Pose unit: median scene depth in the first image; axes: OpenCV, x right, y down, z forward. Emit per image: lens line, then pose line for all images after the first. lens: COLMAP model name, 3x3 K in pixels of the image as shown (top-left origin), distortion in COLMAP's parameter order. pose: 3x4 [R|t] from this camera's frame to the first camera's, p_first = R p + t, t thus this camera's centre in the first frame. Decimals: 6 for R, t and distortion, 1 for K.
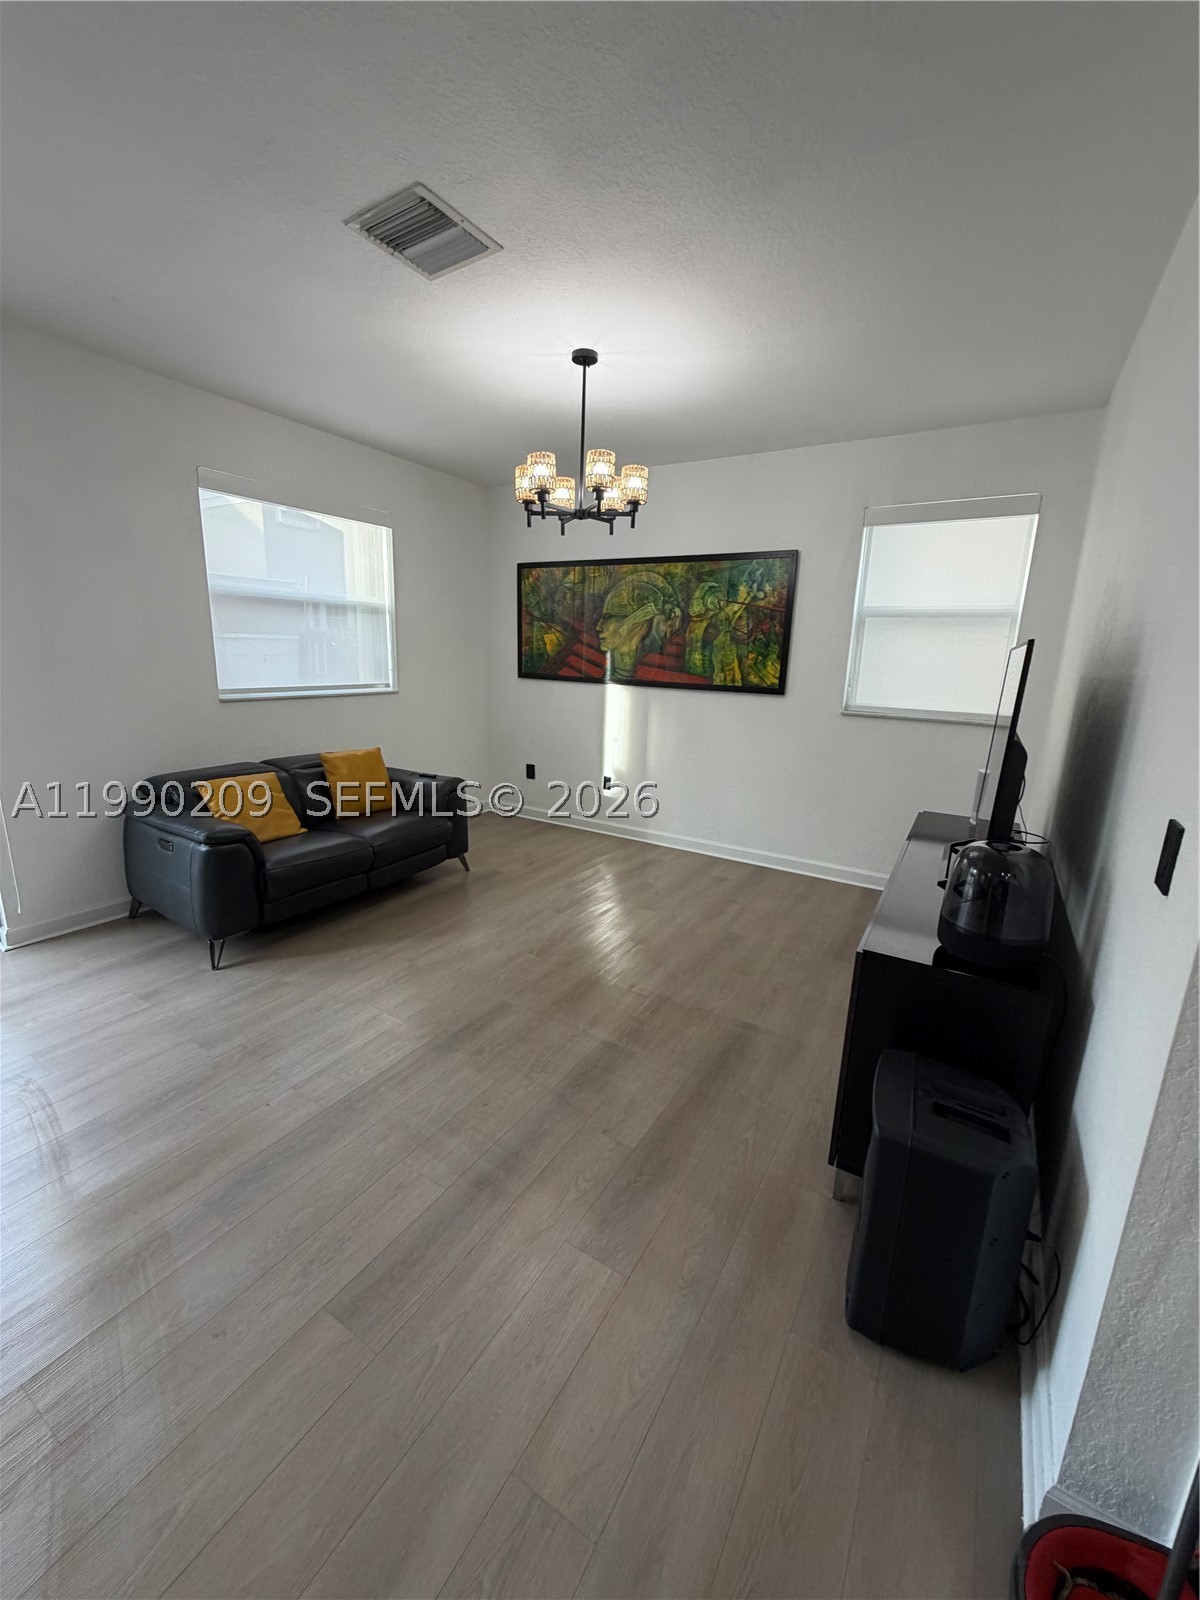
lens RADIAL K [[637.2, 0, 600.7], [0, 637.2, 796.5], [0, 0, 1]] dist [0.001404, 0.000115]
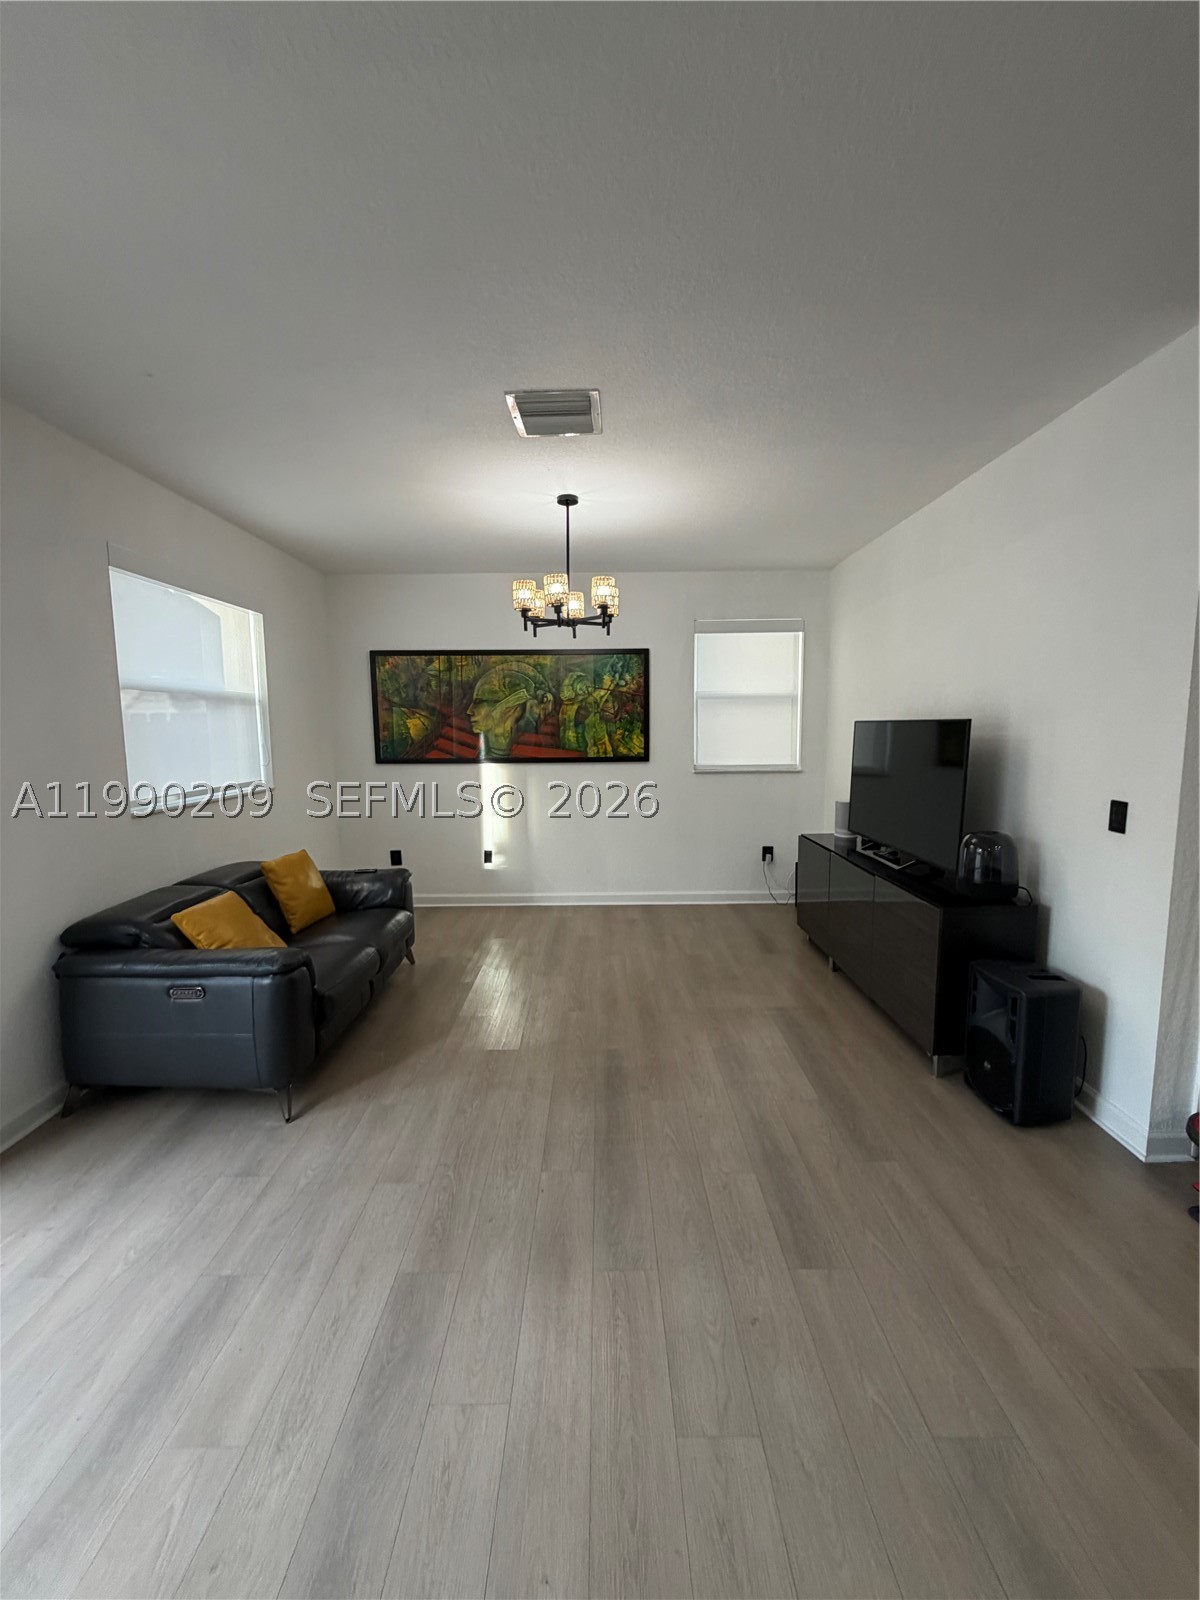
lens RADIAL K [[637.2, 0, 600.7], [0, 637.2, 796.5], [0, 0, 1]] dist [0.001404, 0.000115]
pose [[0.851938, -0.098450, 0.514305, -0.428017], [0.153260, 0.986038, -0.065121, -0.025974], [-0.500713, 0.134301, 0.855131, 0.000191]]
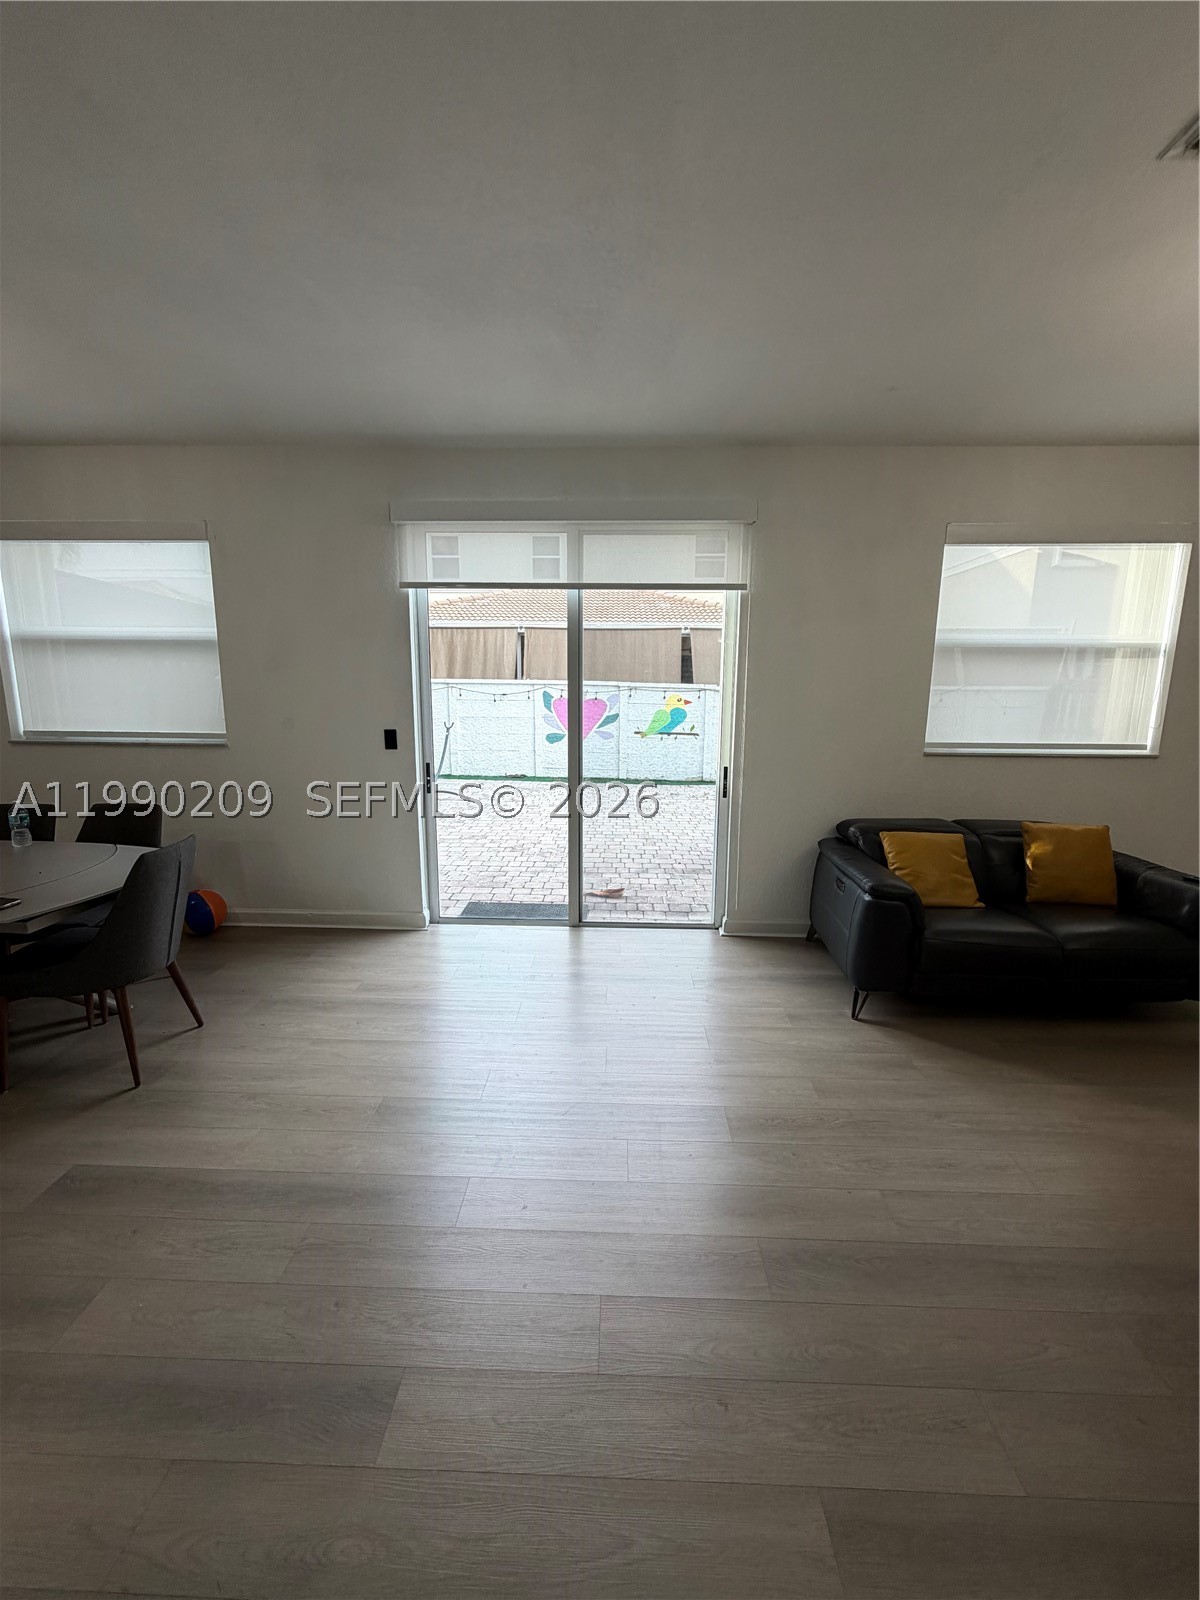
lens RADIAL K [[637.2, 0, 600.7], [0, 637.2, 796.5], [0, 0, 1]] dist [0.001404, 0.000115]
pose [[0.496748, 0.120462, -0.859494, 0.009500], [-0.188552, 0.981646, 0.028607, -0.016126], [0.847165, 0.147849, 0.510344, 0.067965]]
